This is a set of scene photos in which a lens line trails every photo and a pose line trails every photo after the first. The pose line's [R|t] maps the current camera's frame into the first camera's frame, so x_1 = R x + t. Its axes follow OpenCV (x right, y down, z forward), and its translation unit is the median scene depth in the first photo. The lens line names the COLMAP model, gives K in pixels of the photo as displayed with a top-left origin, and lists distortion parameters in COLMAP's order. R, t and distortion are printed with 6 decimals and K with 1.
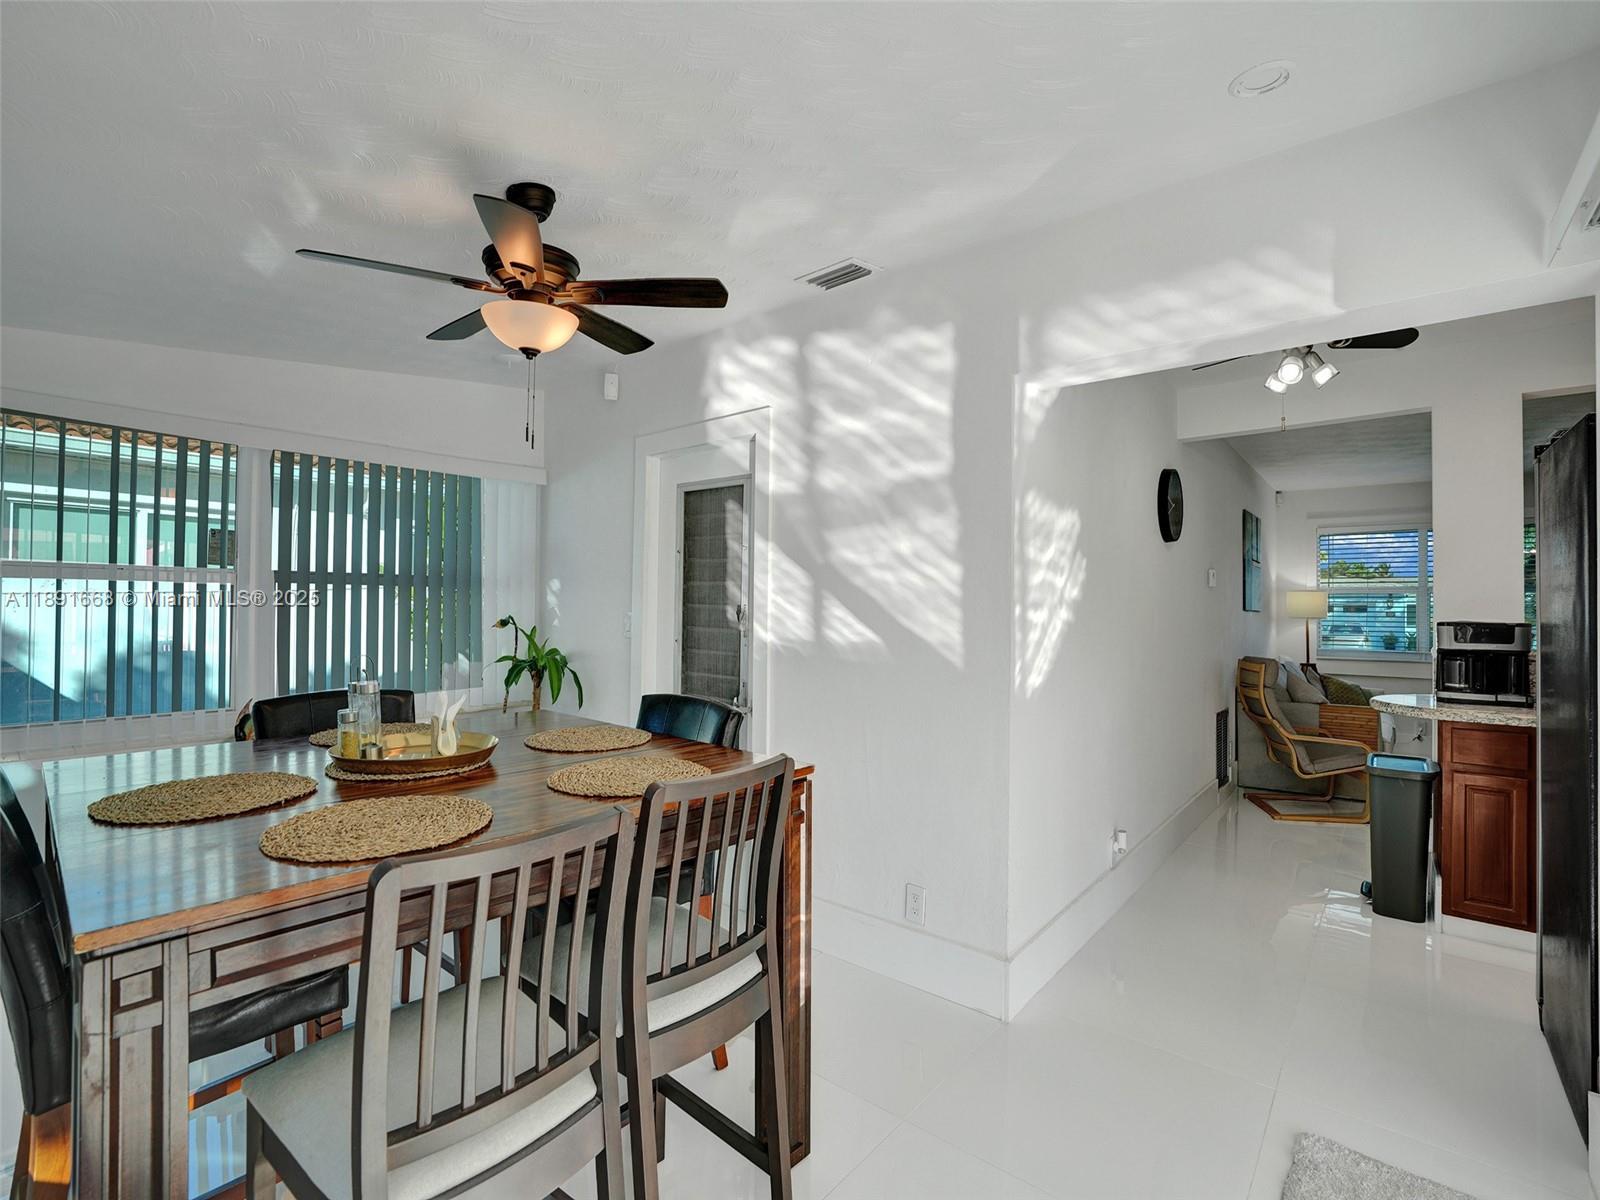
lens RADIAL K [[741.5, 0, 800.0], [0, 741.5, 600.0], [0, 0, 1]] dist [-0.001467, 0.000037]
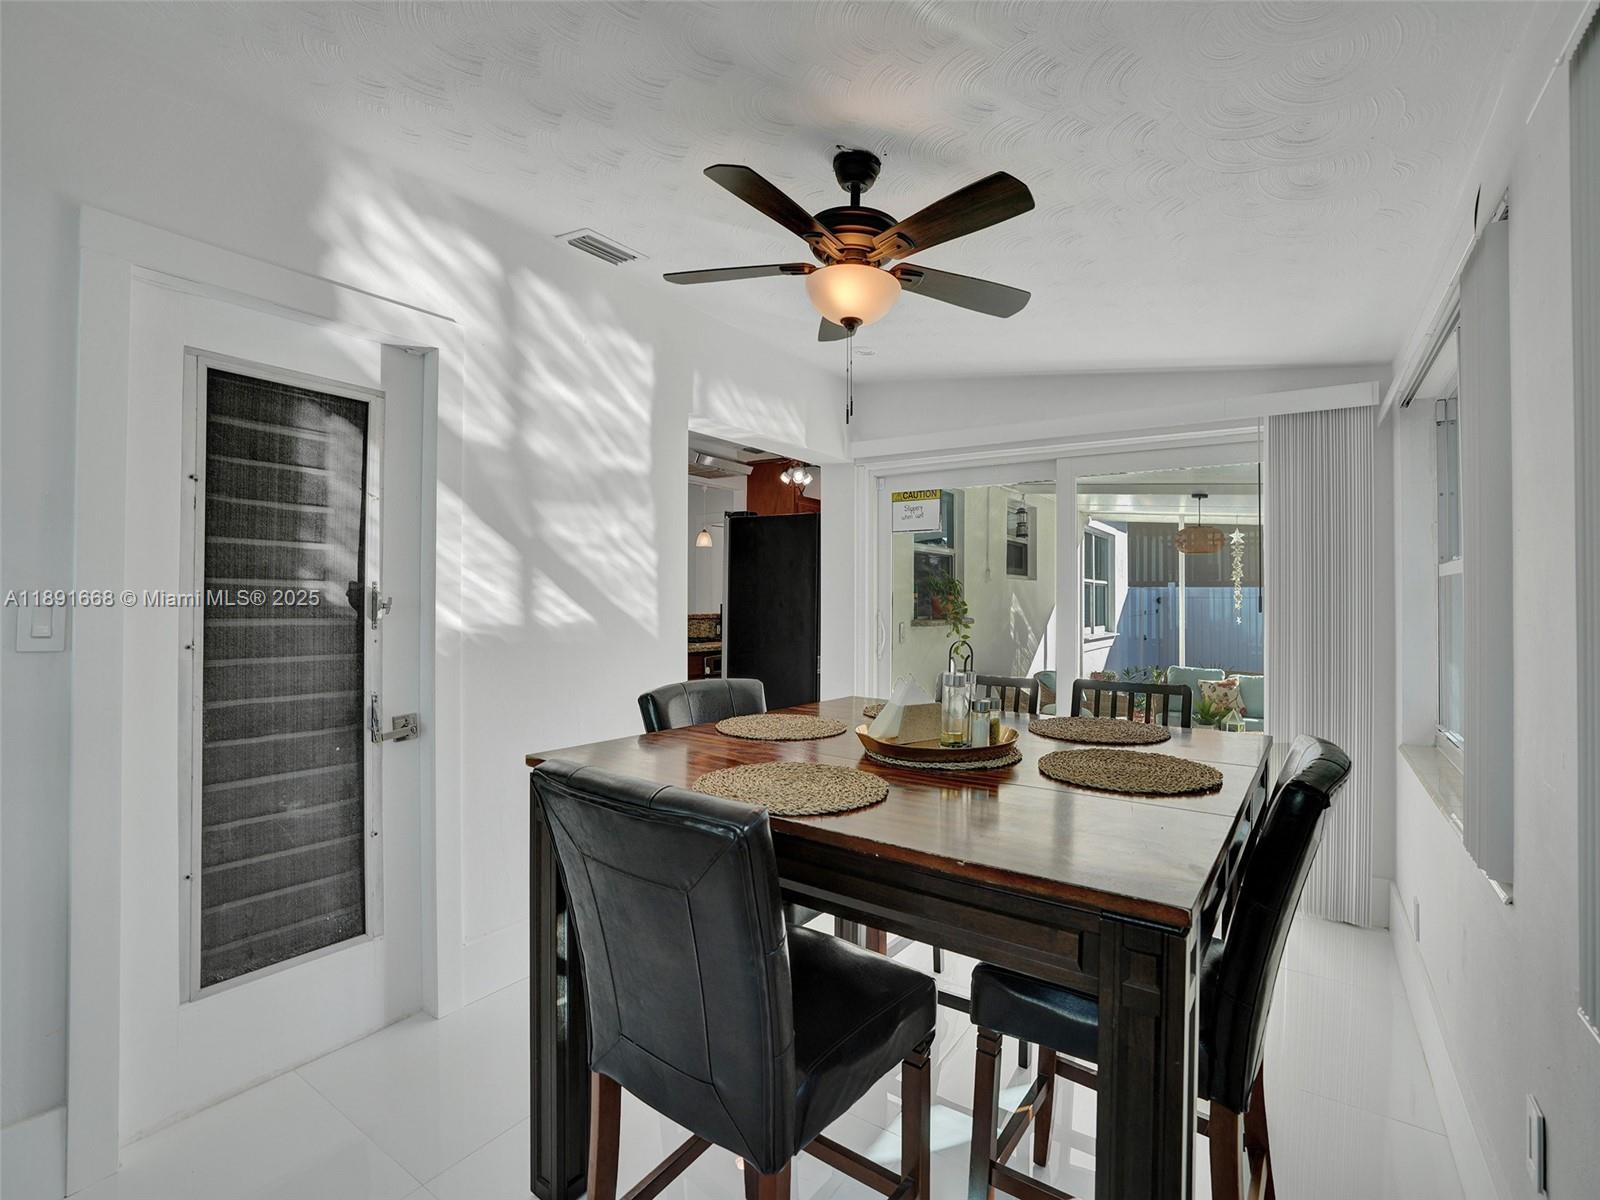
lens RADIAL K [[741.5, 0, 800.0], [0, 741.5, 600.0], [0, 0, 1]] dist [-0.001467, 0.000037]
pose [[-0.065637, -0.013737, 0.997749, -0.905186], [-0.017179, 0.999773, 0.012635, 0.009890], [-0.997696, -0.016311, -0.065858, 0.762637]]
